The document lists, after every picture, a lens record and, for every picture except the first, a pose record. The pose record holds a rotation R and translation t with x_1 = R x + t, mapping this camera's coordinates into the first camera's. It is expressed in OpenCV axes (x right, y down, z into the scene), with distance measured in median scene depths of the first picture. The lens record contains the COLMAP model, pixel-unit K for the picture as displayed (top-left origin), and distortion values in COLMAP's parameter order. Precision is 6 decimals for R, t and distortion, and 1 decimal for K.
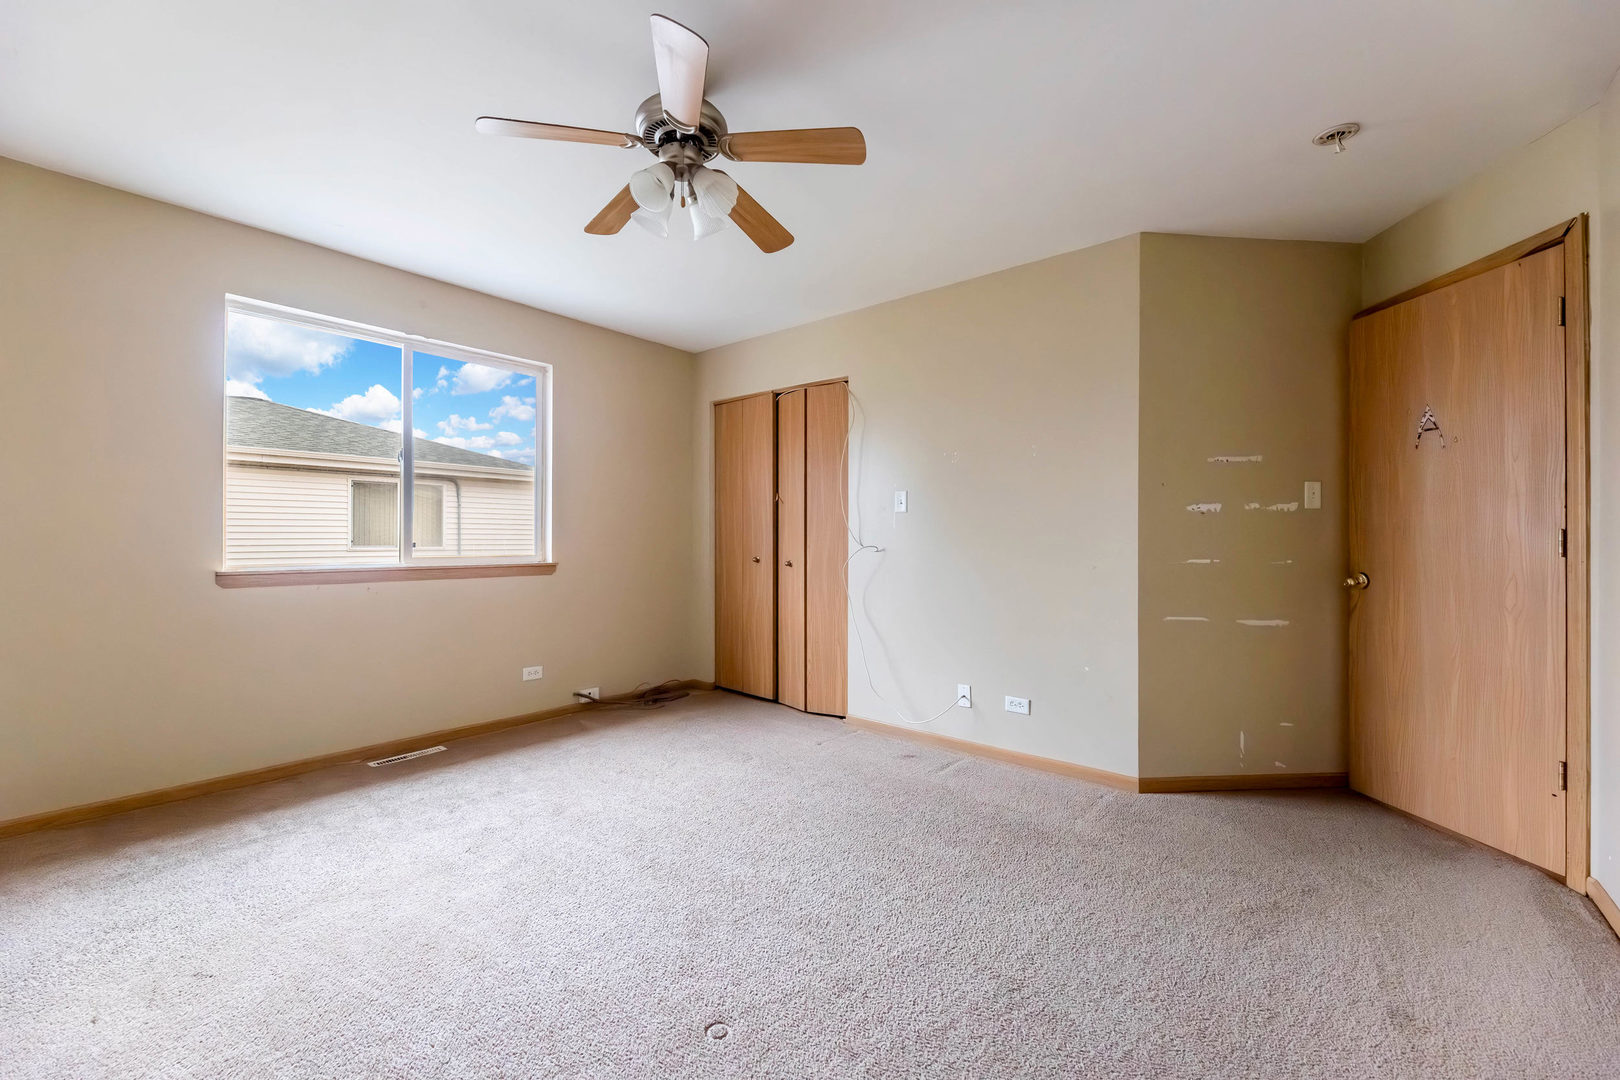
lens RADIAL K [[664.9, 0, 809.6], [0, 664.9, 537.0], [0, 0, 1]] dist [0.002429, -0.000045]
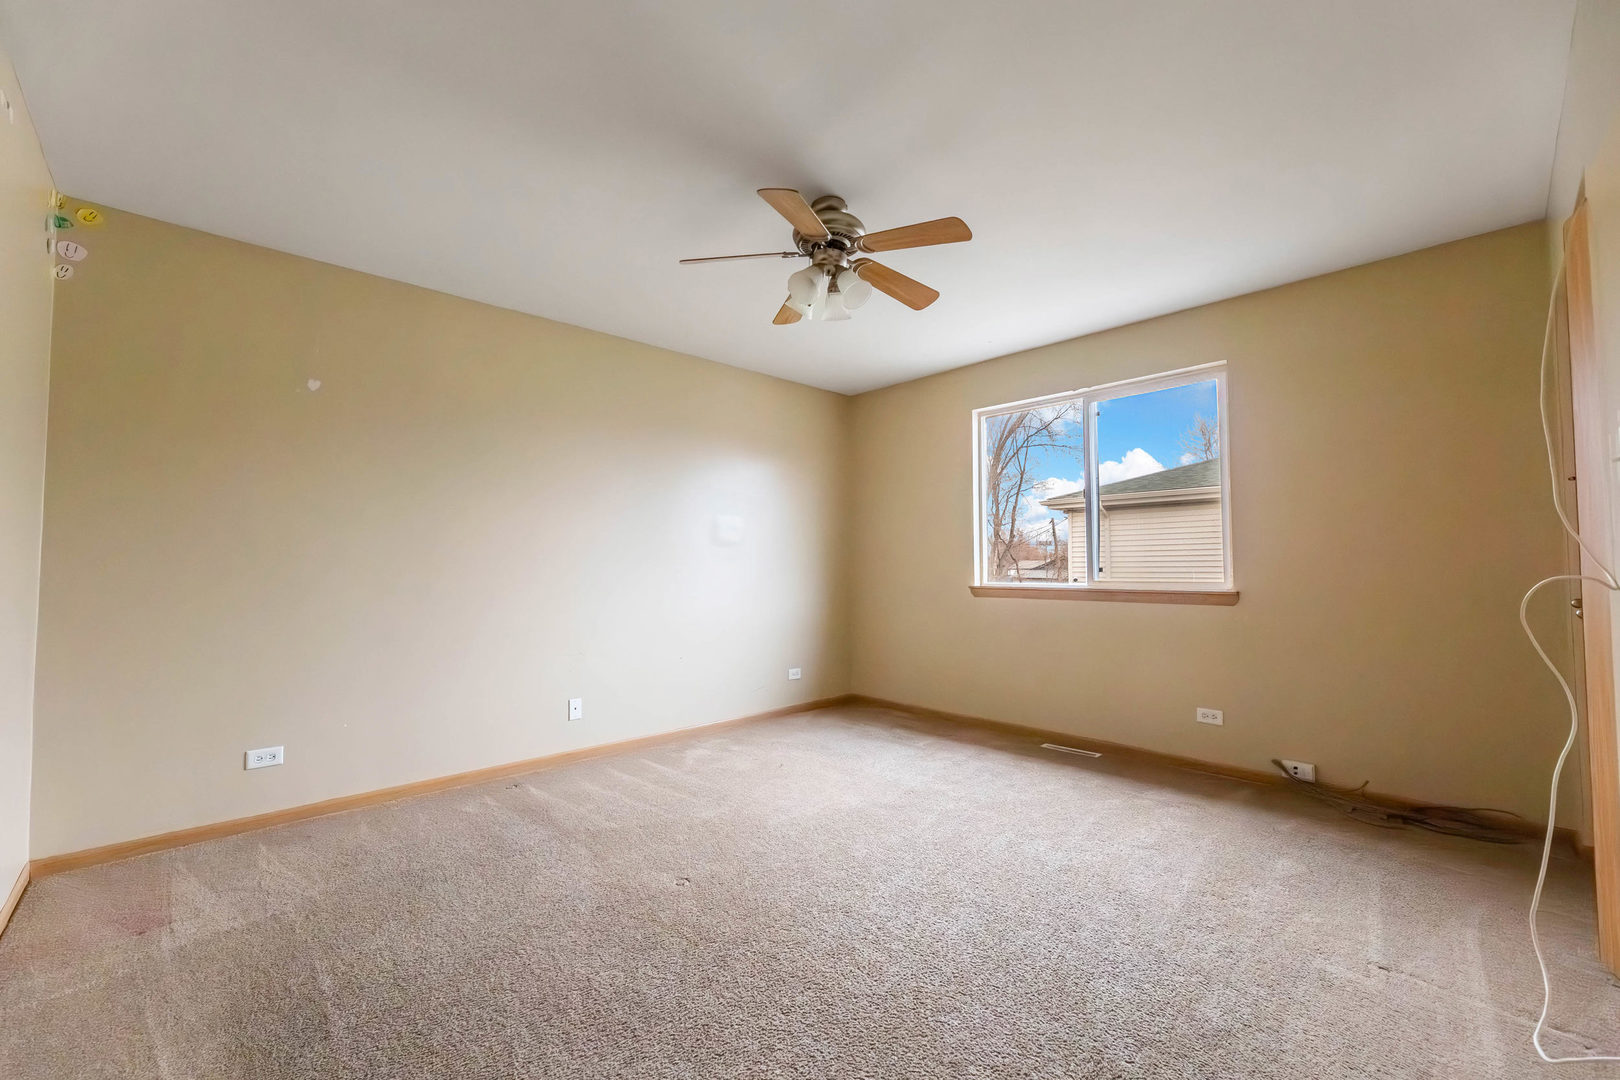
lens RADIAL K [[664.9, 0, 793.6], [0, 664.9, 544.5], [0, 0, 1]] dist [0.002429, -0.000045]
pose [[-0.140591, -0.036316, -0.989401, 0.596195], [0.007828, 0.999255, -0.037790, 0.007102], [0.990037, -0.013058, -0.140202, 0.641873]]
